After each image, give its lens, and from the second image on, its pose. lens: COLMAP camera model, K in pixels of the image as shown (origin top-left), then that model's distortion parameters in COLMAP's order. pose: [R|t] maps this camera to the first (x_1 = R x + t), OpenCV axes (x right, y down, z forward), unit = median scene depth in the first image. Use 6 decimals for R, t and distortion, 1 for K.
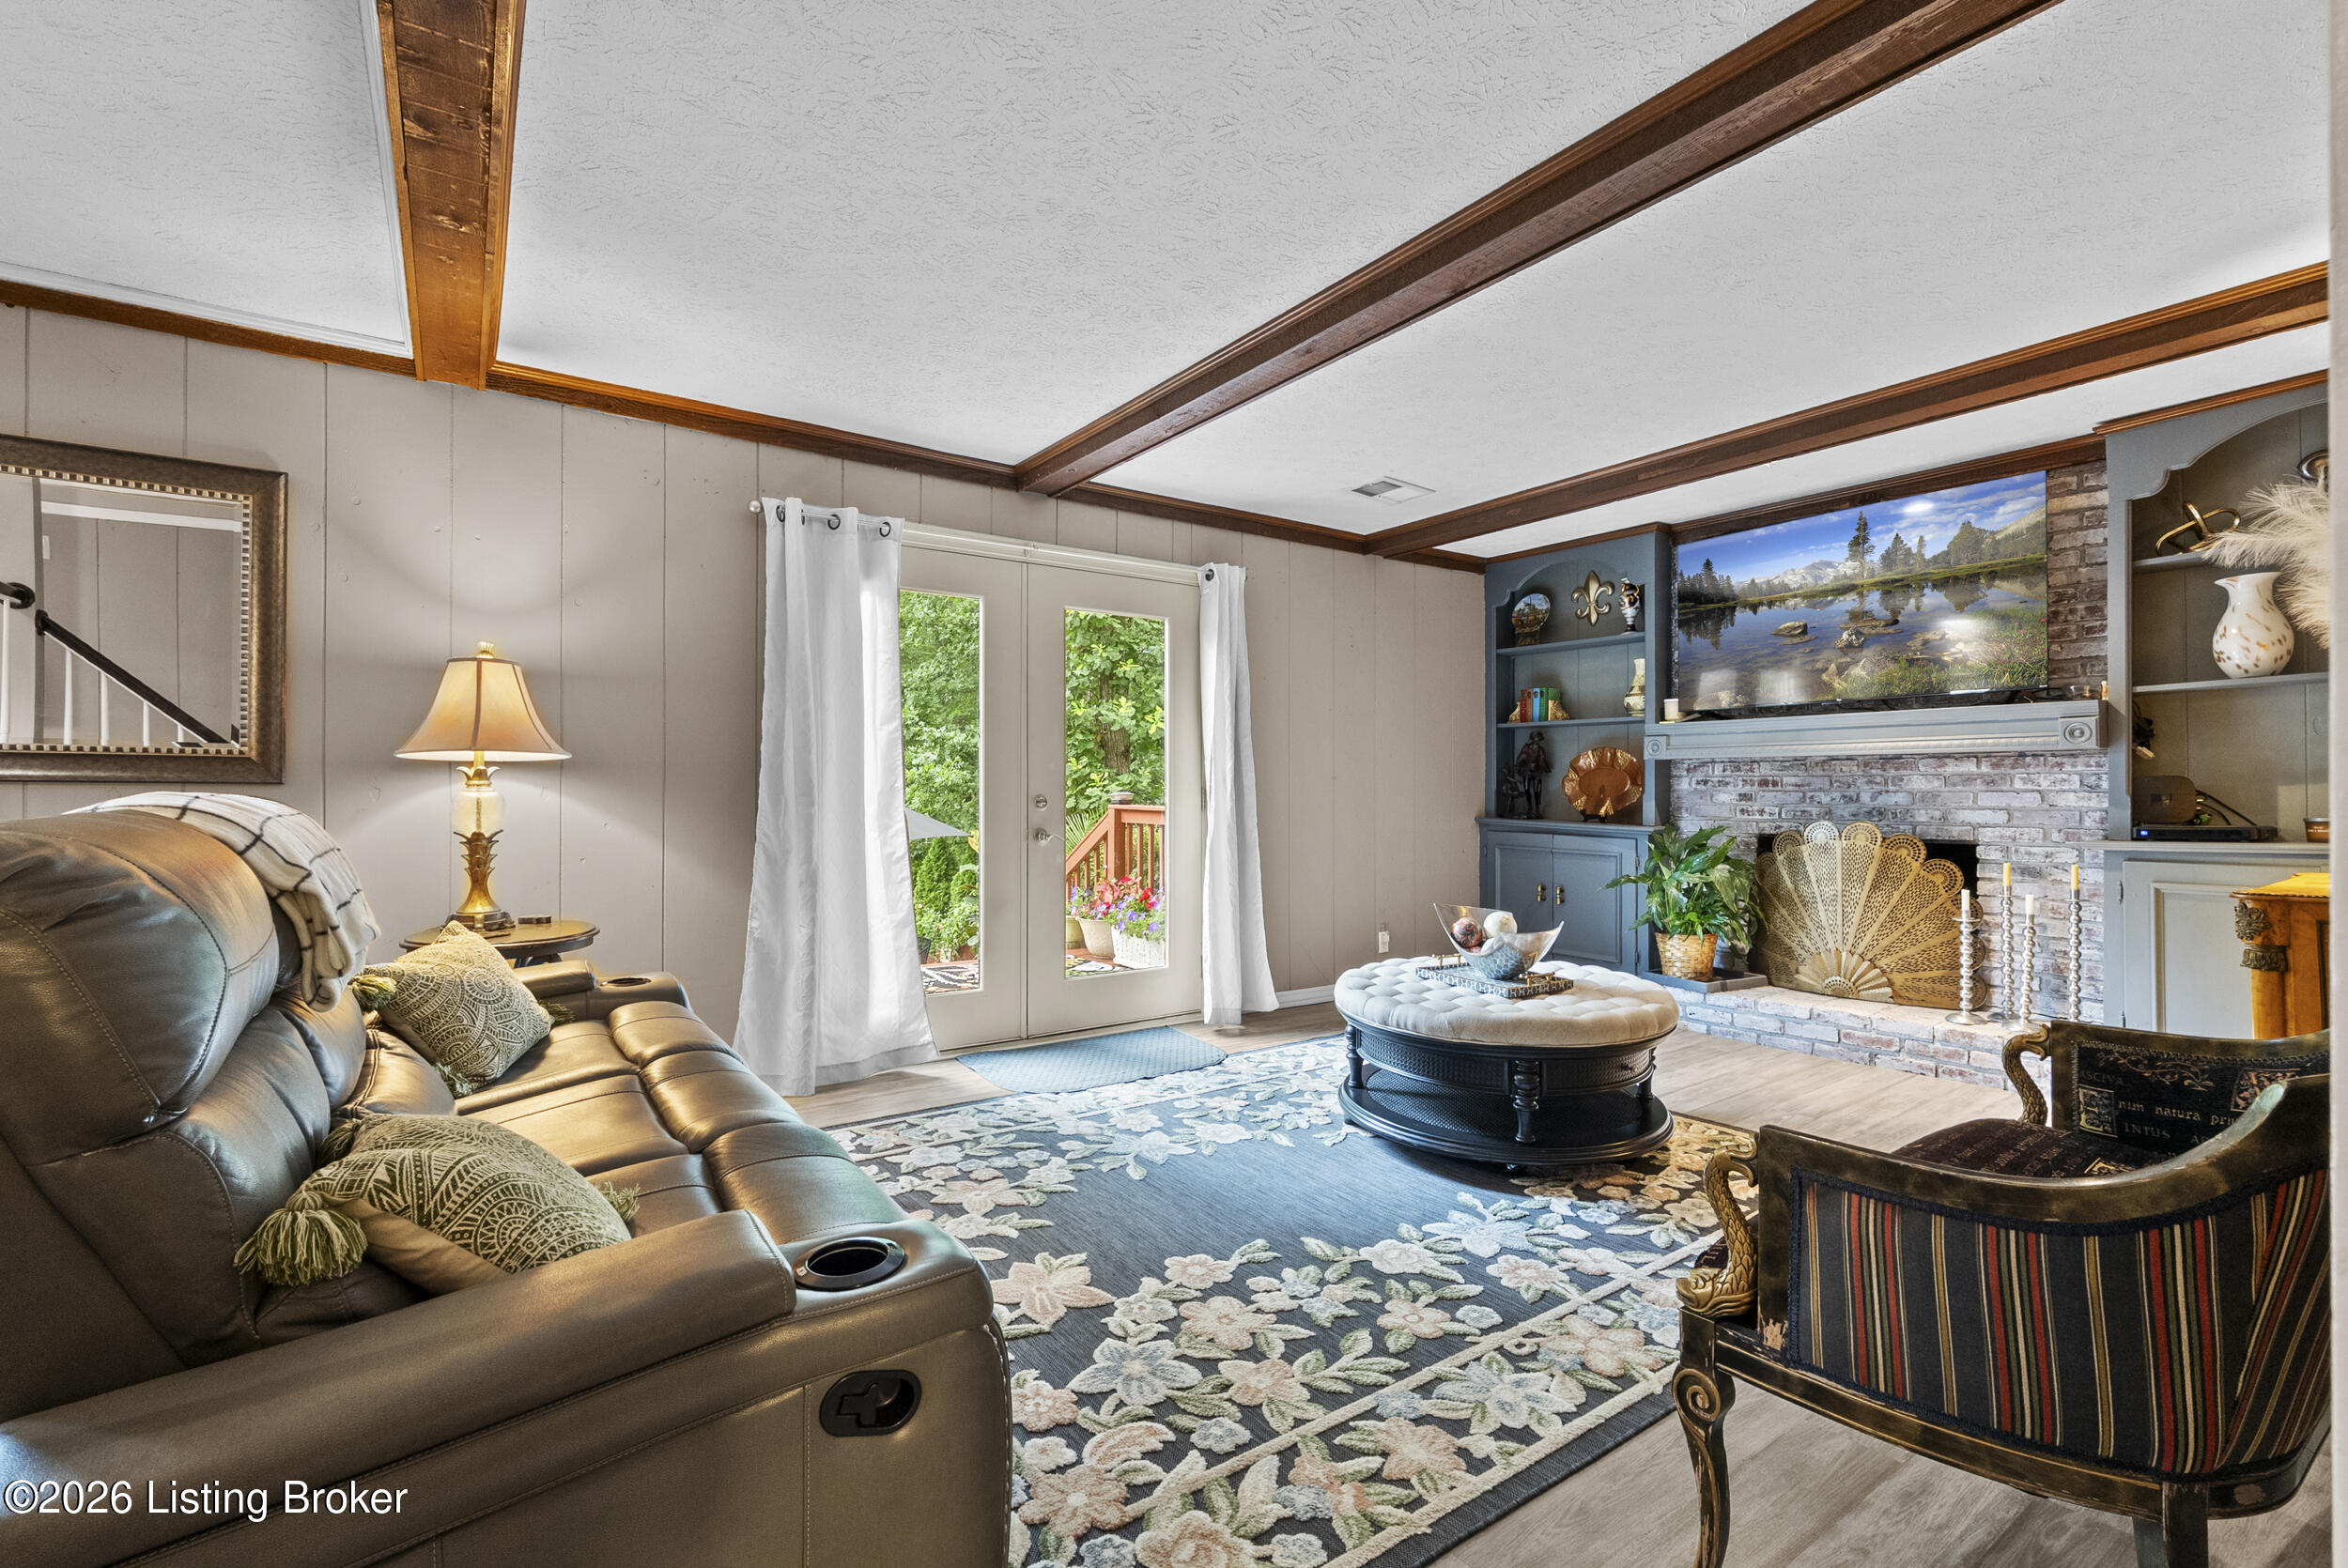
lens RADIAL K [[1047.1, 0, 1166.6], [0, 1047.1, 799.9], [0, 0, 1]] dist [-0.008259, 0.000655]
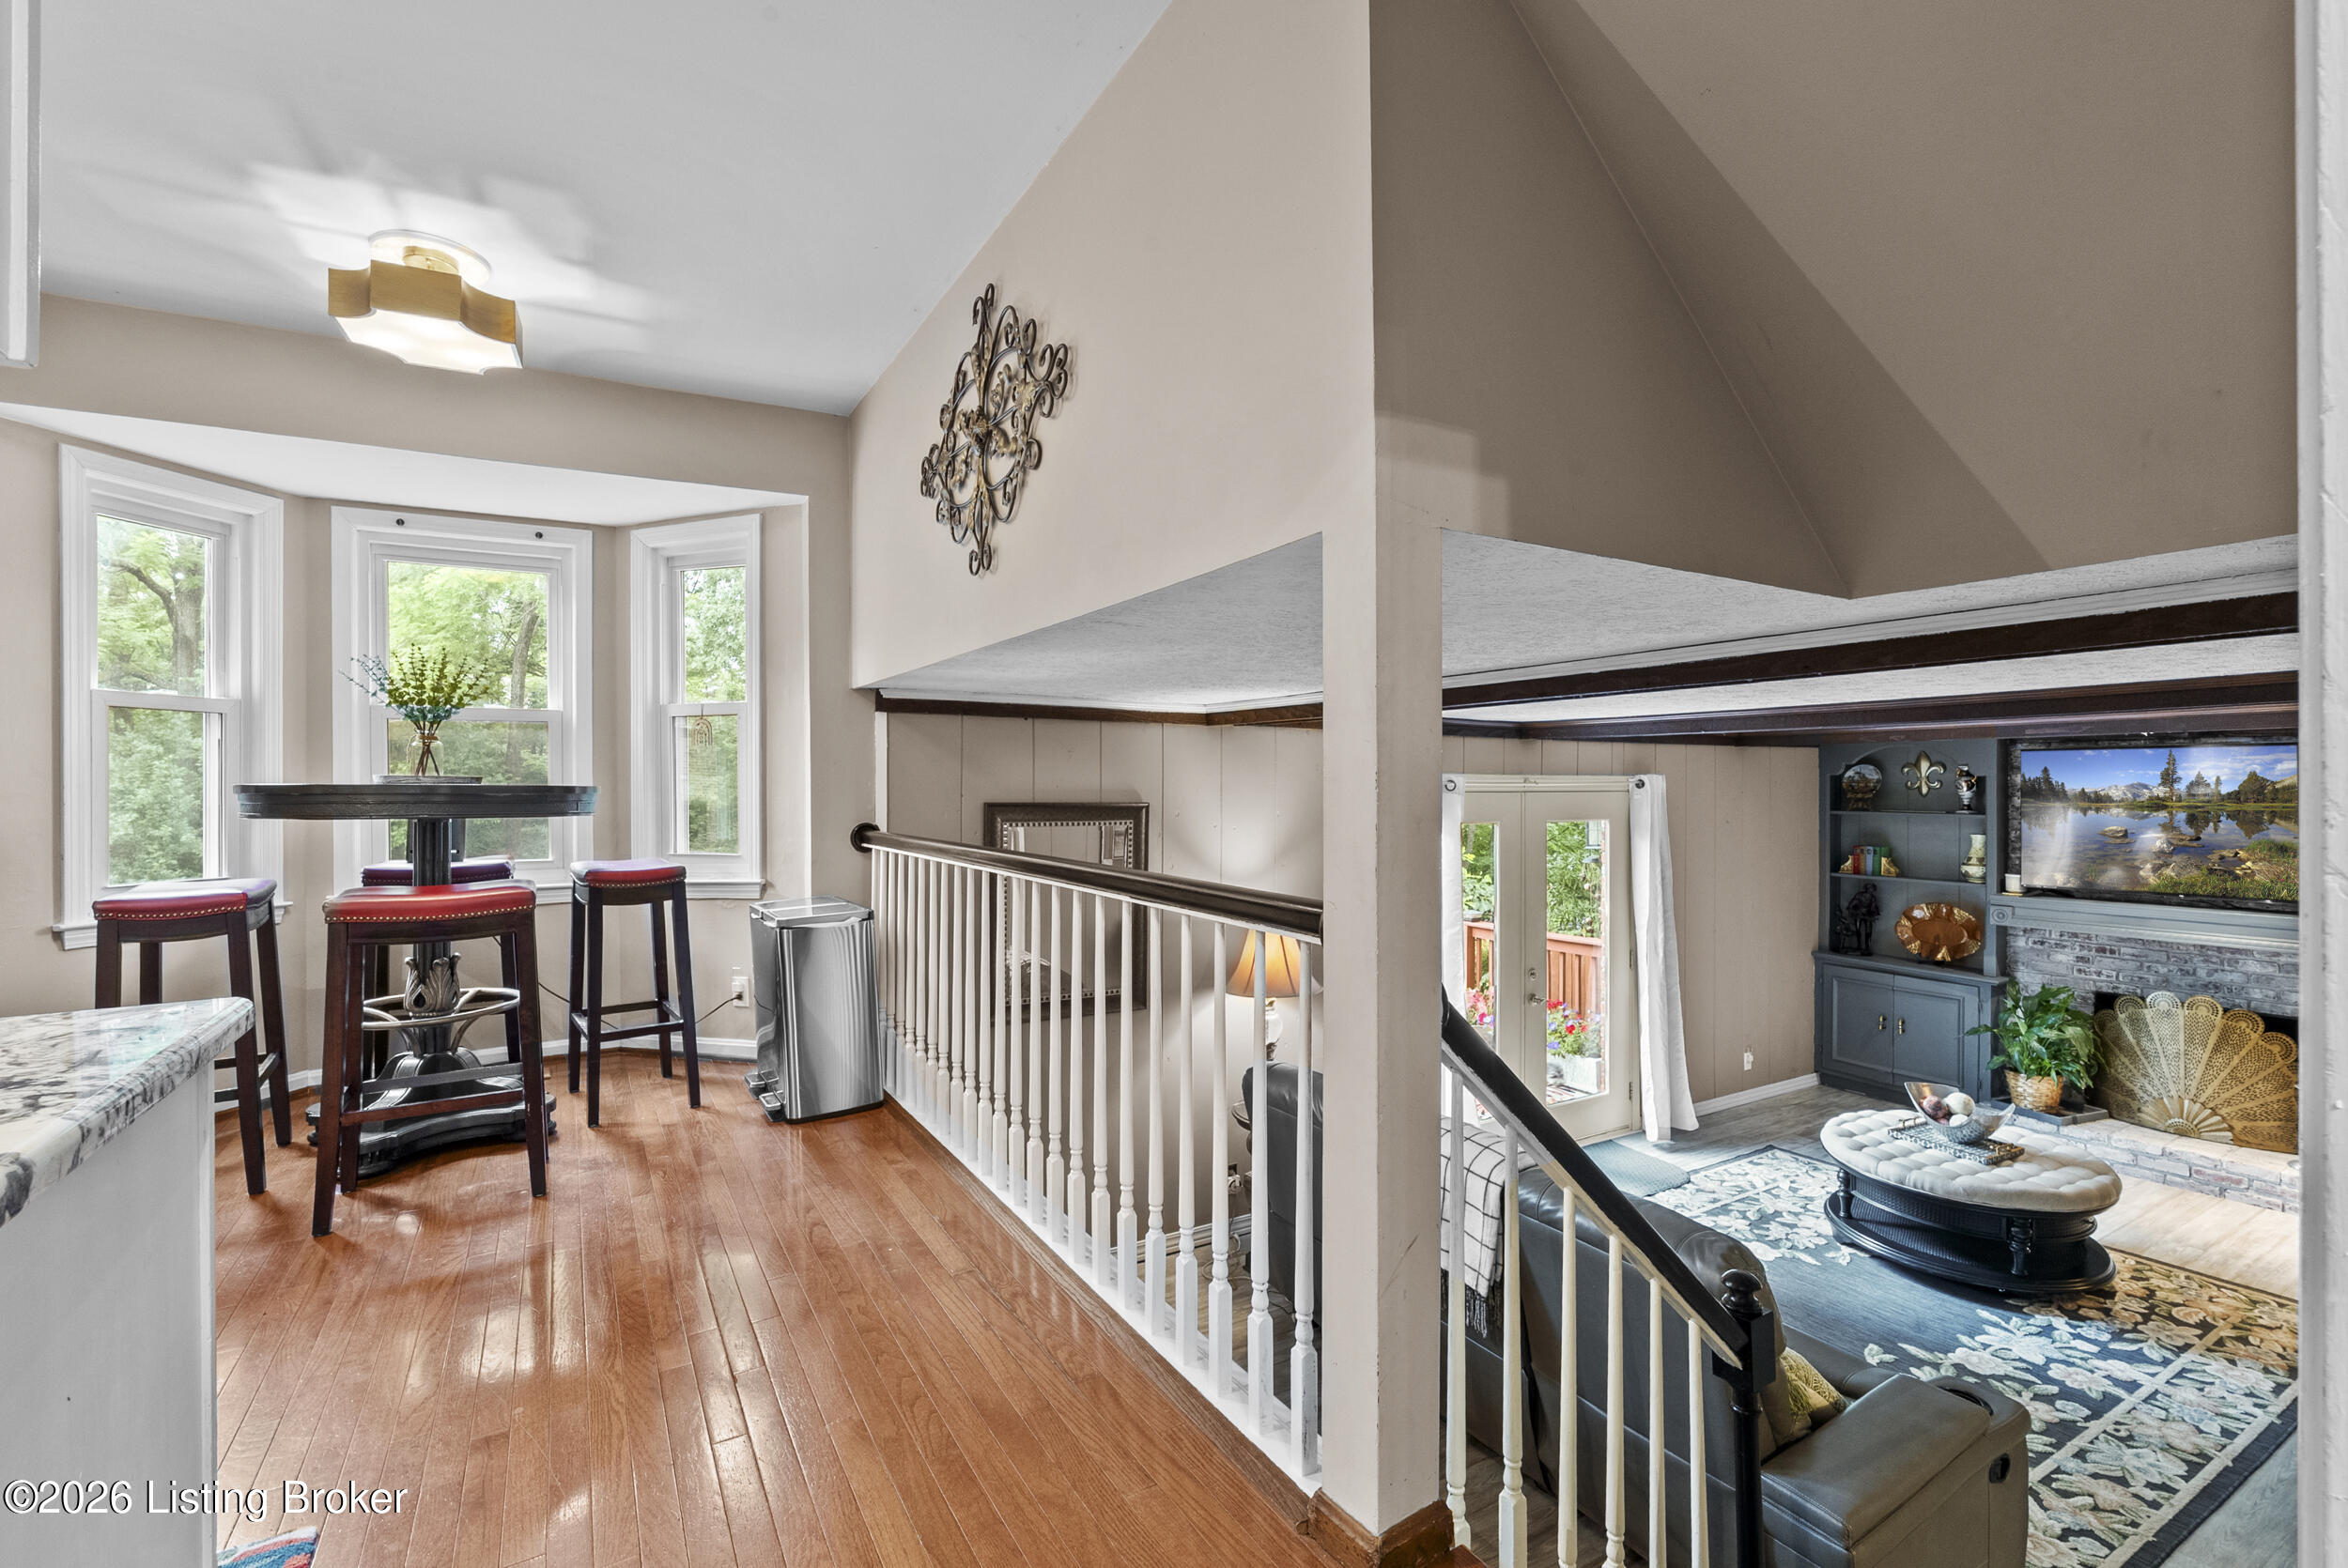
lens RADIAL K [[1047.1, 0, 1167.6], [0, 1047.1, 803.7], [0, 0, 1]] dist [-0.008259, 0.000655]
pose [[0.996553, 0.001101, -0.082952, -0.458351], [-0.001008, 0.999999, 0.001157, -0.207374], [0.082953, -0.001069, 0.996553, -0.334458]]
